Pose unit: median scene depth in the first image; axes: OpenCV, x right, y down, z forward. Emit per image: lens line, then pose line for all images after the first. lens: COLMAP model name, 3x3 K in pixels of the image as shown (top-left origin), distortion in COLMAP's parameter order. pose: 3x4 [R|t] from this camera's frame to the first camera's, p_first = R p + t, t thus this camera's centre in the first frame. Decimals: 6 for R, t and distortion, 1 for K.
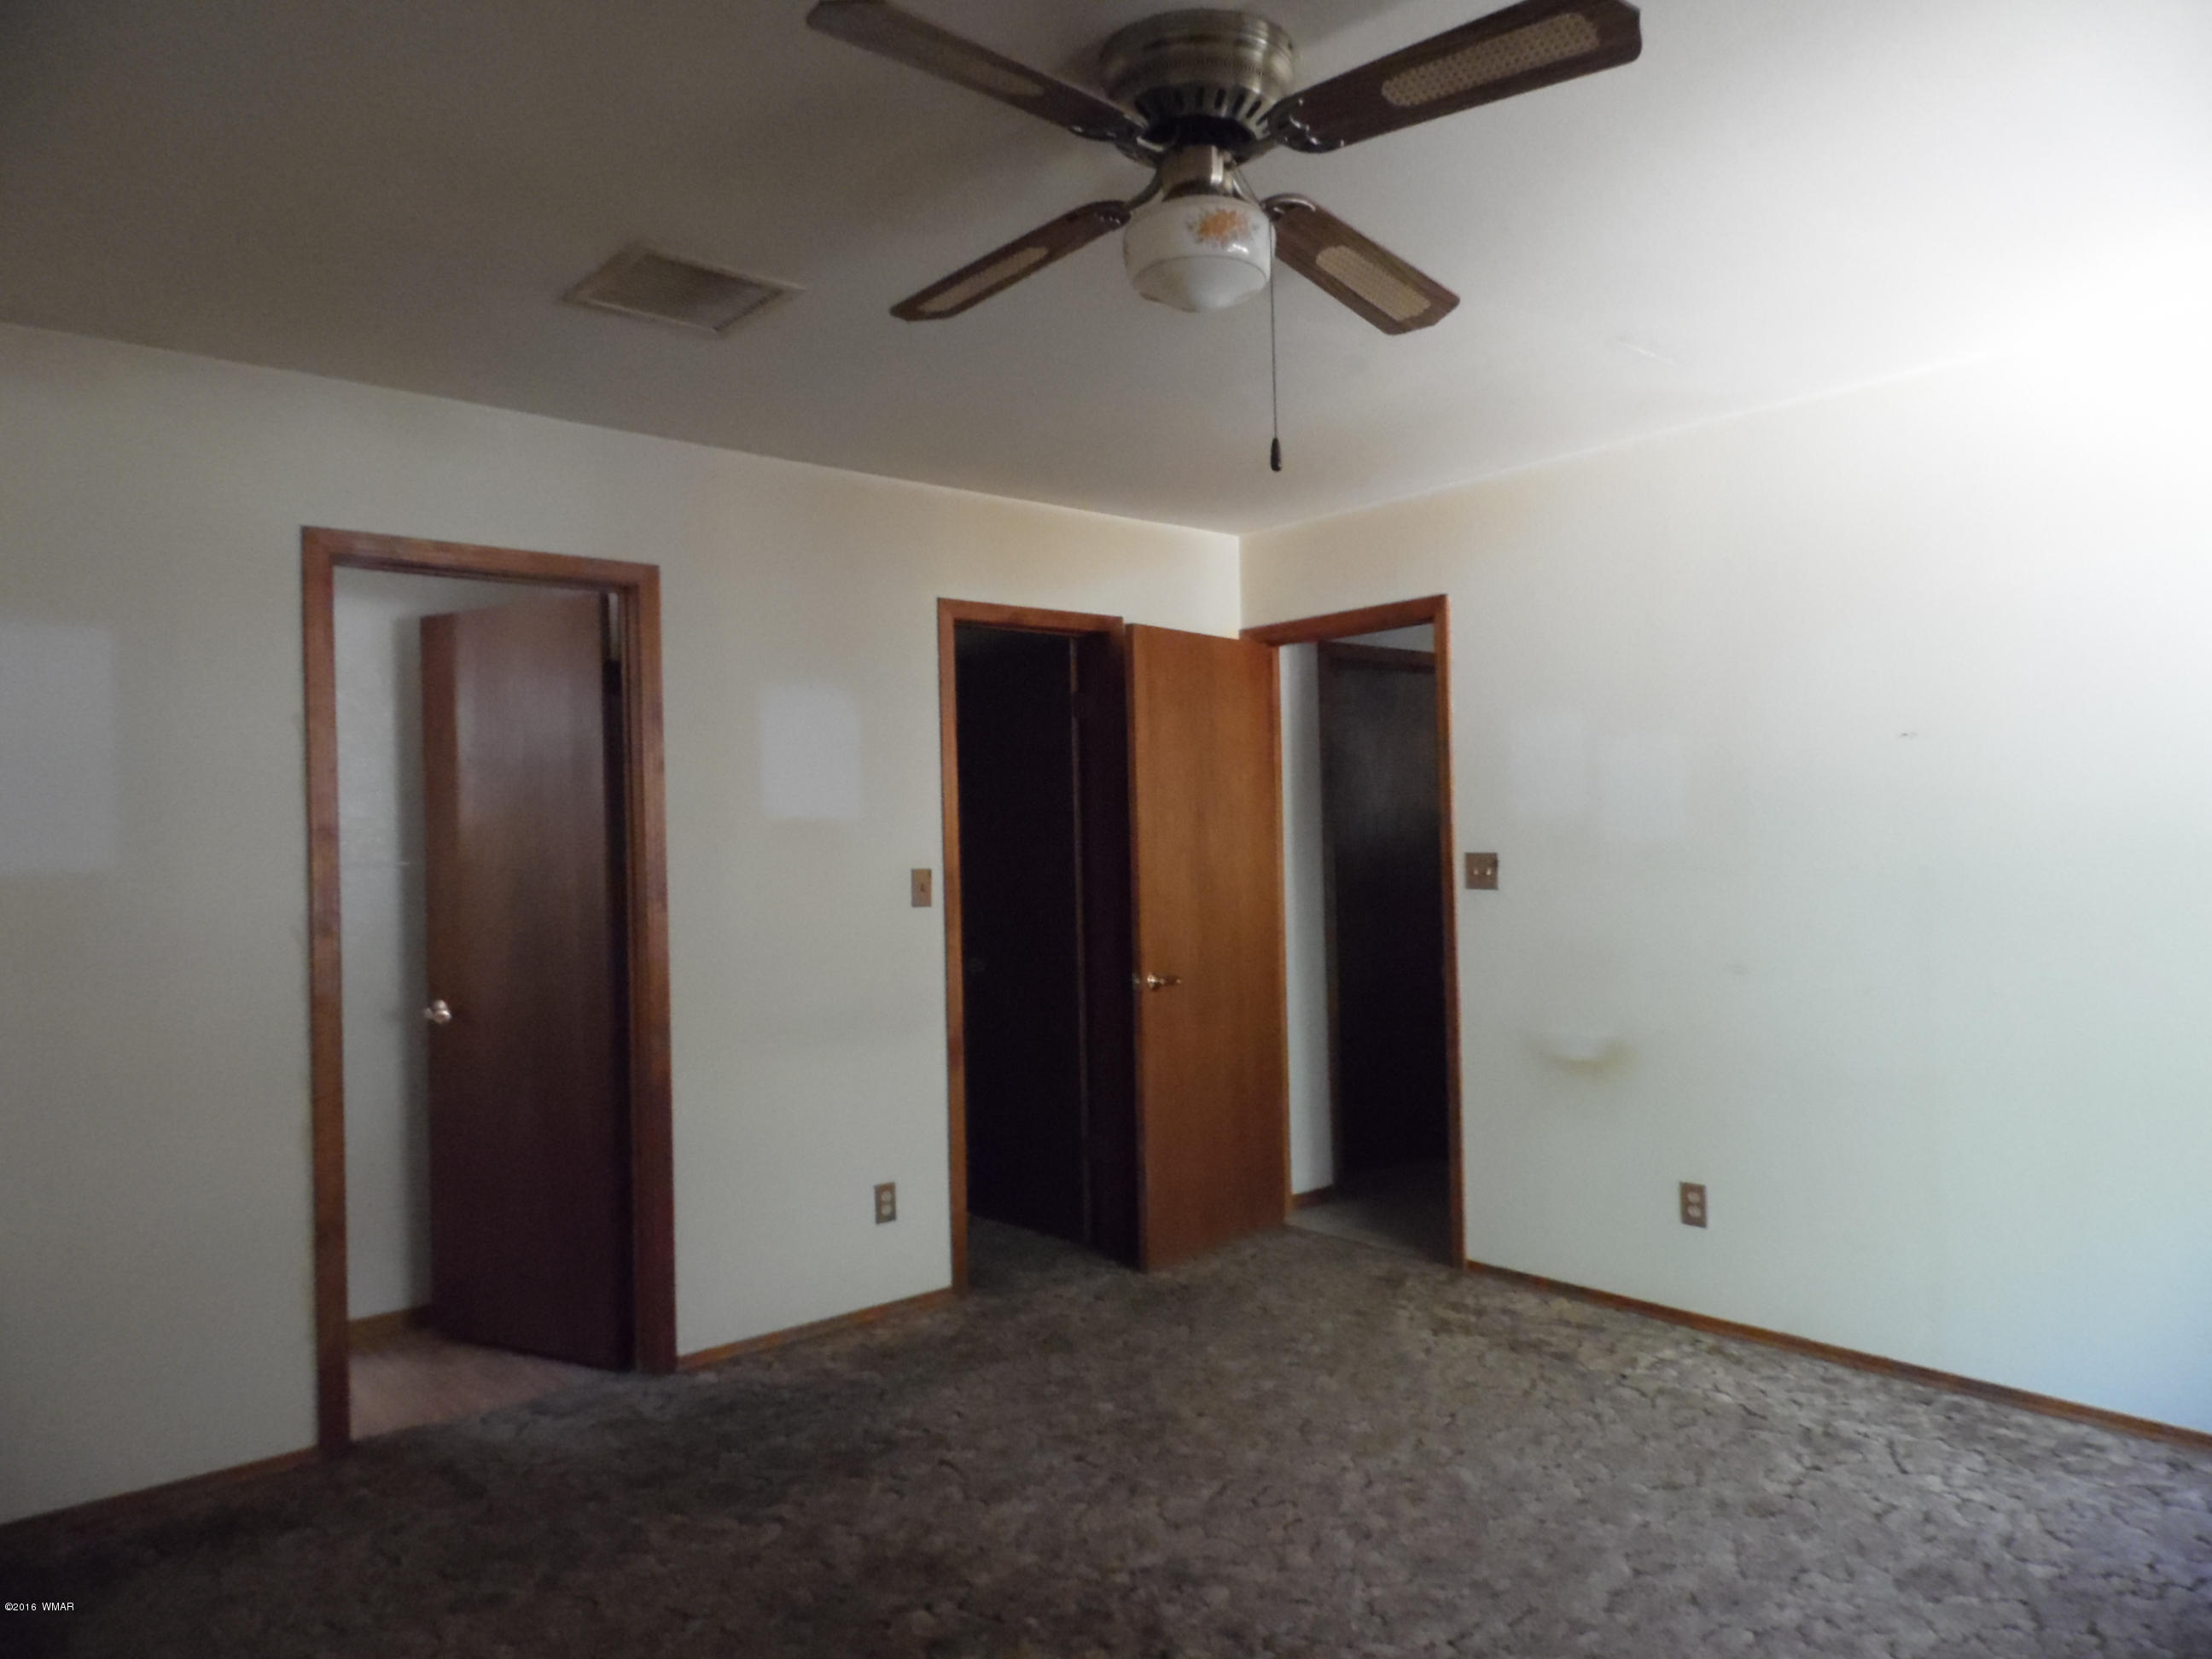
lens RADIAL K [[1479.9, 0, 1098.5], [0, 1479.9, 835.3], [0, 0, 1]] dist [-0.001852, -0.000431]
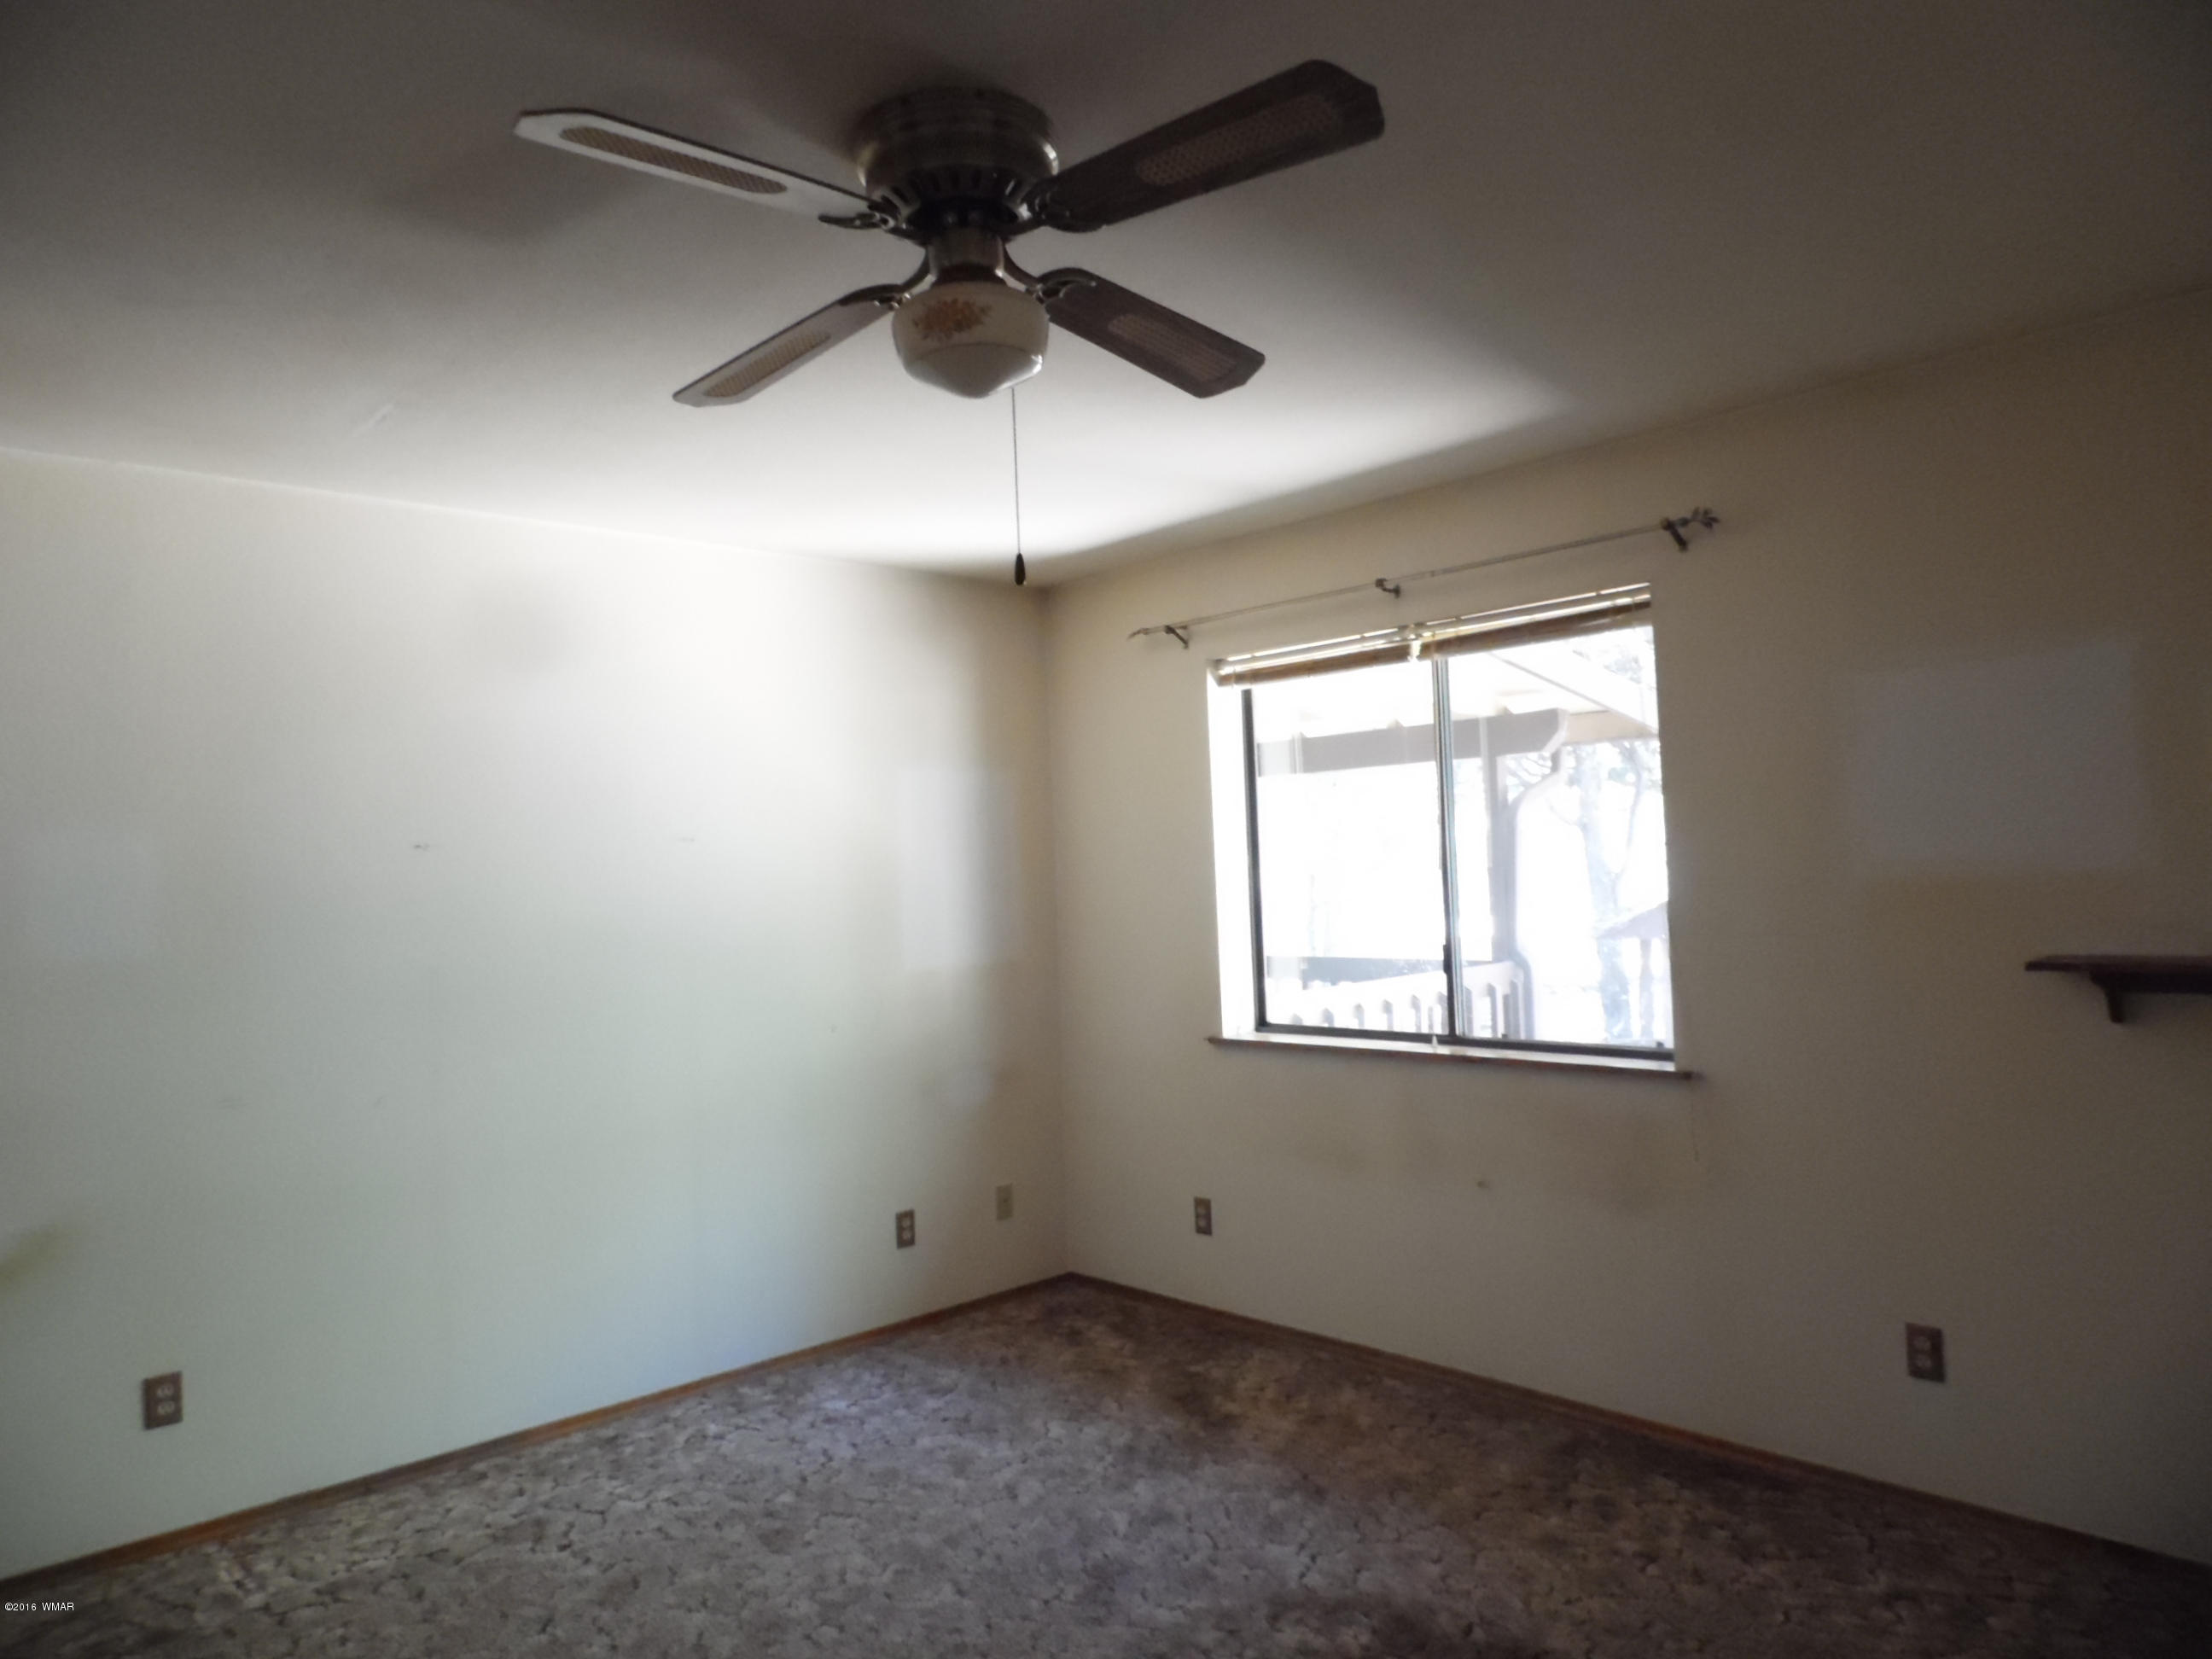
lens RADIAL K [[1479.9, 0, 1107.8], [0, 1479.9, 833.9], [0, 0, 1]] dist [-0.001852, -0.000431]
pose [[-0.049028, 0.050500, 0.997520, -0.524885], [0.033741, 0.998235, -0.048878, -0.009443], [-0.998227, 0.031261, -0.050645, 0.571029]]
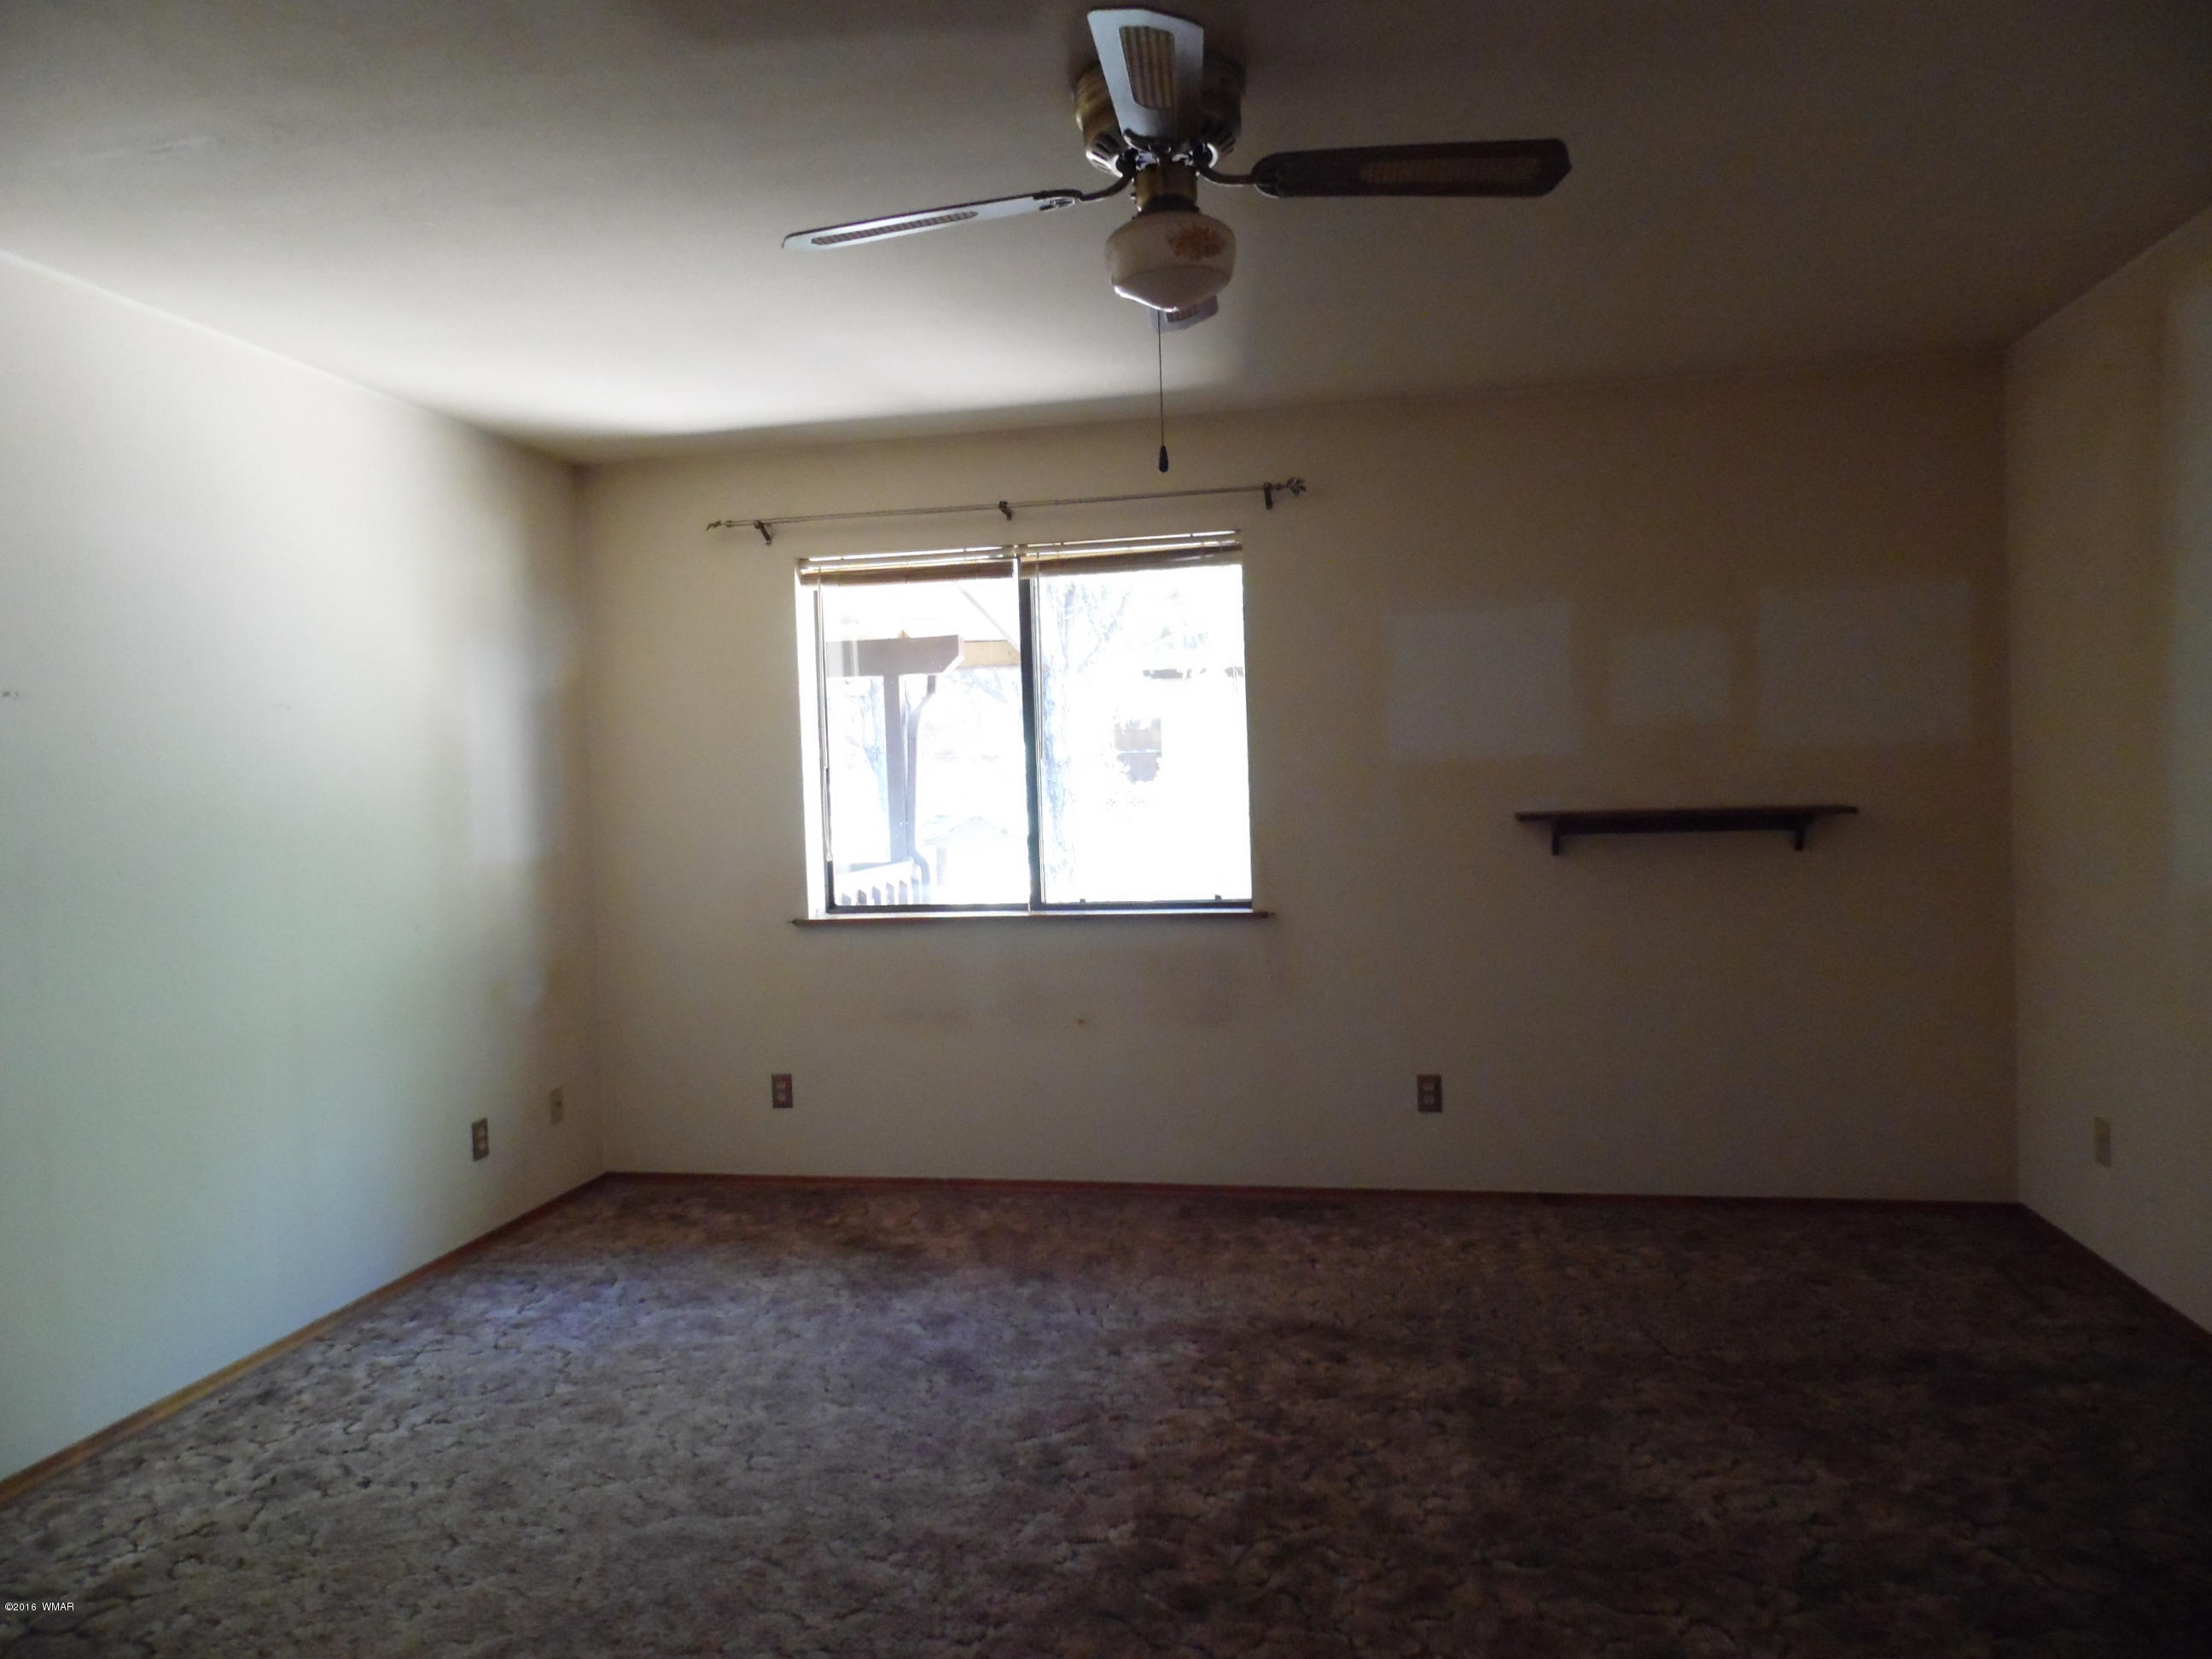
lens RADIAL K [[1479.9, 0, 1103.9], [0, 1479.9, 835.9], [0, 0, 1]] dist [-0.001852, -0.000431]
pose [[-0.624920, 0.015562, 0.780534, -0.469563], [0.041843, 0.999032, 0.013583, 0.024407], [-0.779567, 0.041149, -0.624966, 1.049657]]
